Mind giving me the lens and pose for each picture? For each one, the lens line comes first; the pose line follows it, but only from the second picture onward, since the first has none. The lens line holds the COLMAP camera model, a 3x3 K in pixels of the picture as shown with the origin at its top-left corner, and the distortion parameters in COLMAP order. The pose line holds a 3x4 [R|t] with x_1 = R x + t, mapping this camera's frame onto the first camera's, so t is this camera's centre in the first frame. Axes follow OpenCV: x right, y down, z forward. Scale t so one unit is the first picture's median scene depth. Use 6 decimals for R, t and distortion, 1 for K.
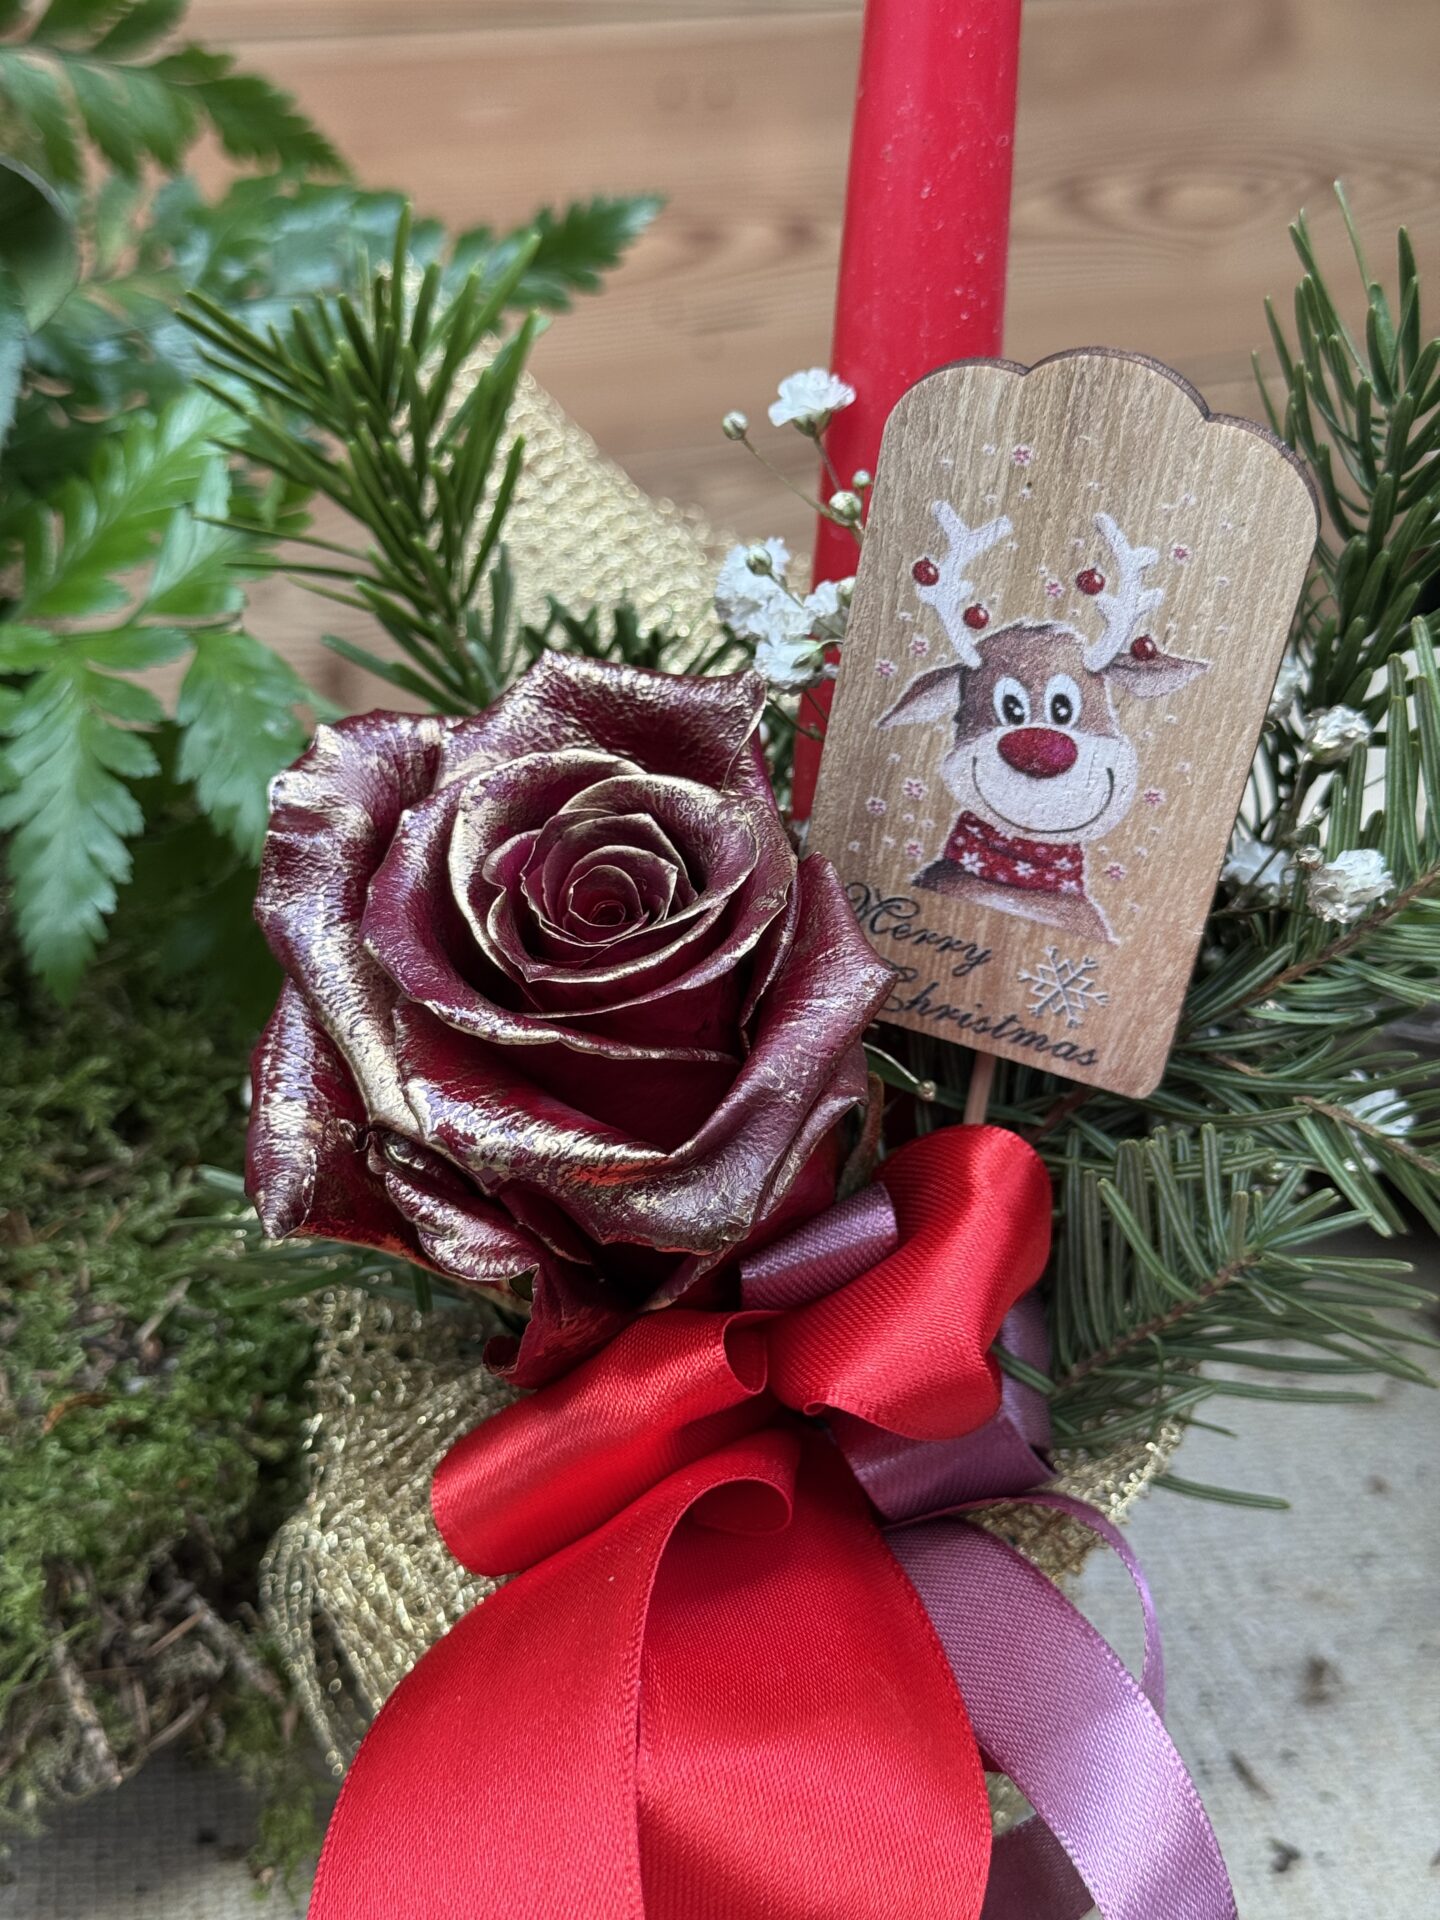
lens RADIAL K [[2731.6, 0, 720.0], [0, 2731.6, 960.0], [0, 0, 1]] dist [0.164472, -0.399210]
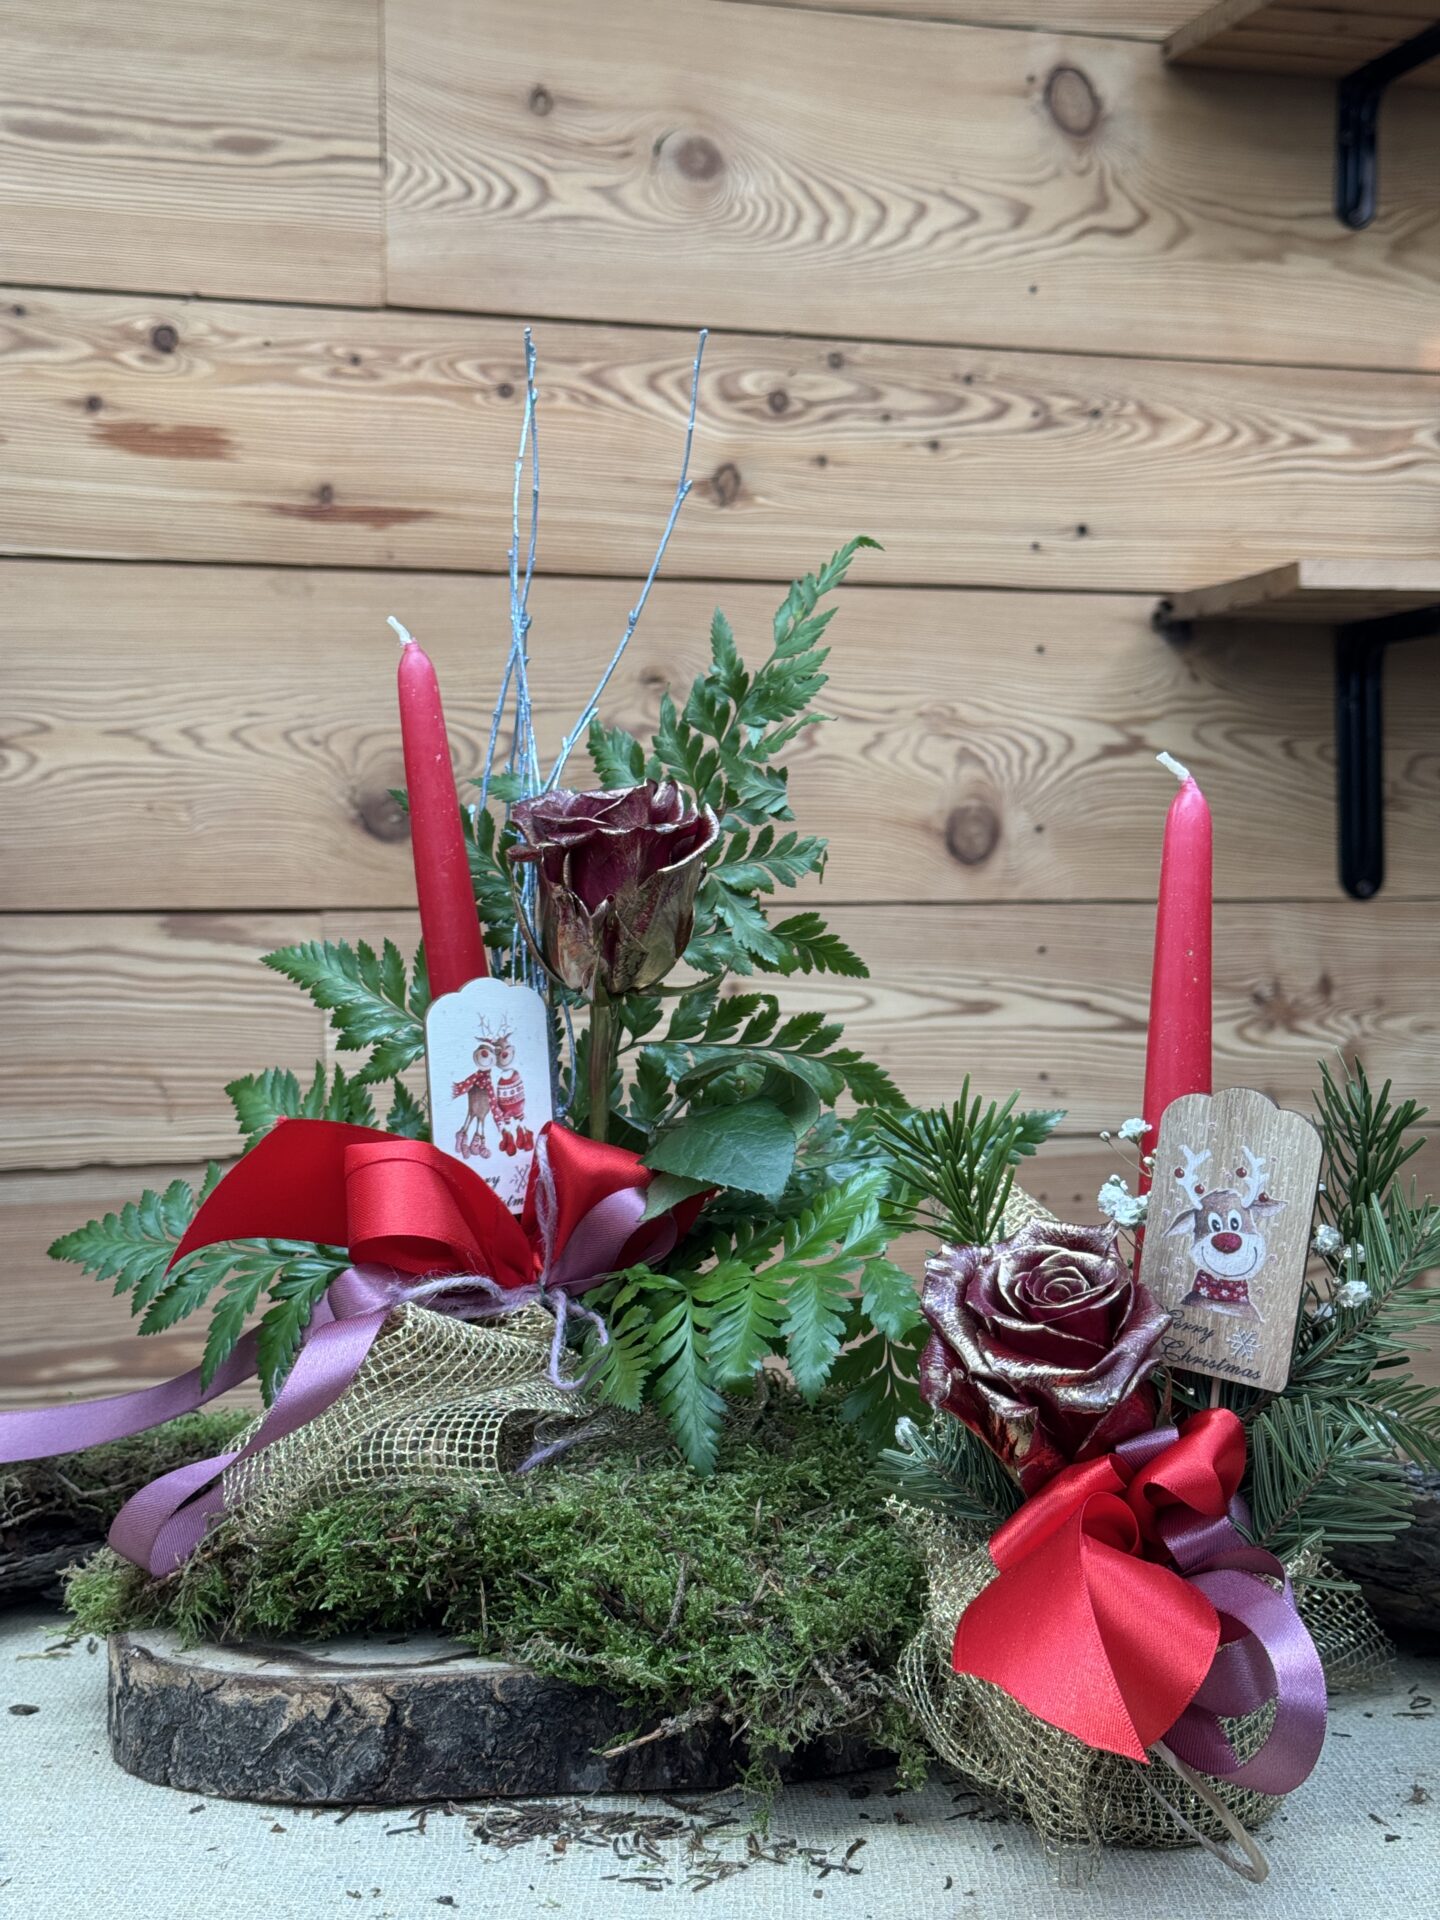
lens RADIAL K [[2731.6, 0, 720.0], [0, 2731.6, 960.0], [0, 0, 1]] dist [0.164472, -0.399210]
pose [[0.992254, -0.012098, -0.123635, -0.034031], [-0.041142, 0.907076, -0.418952, 0.776431], [0.117214, 0.420794, 0.899552, -1.479392]]
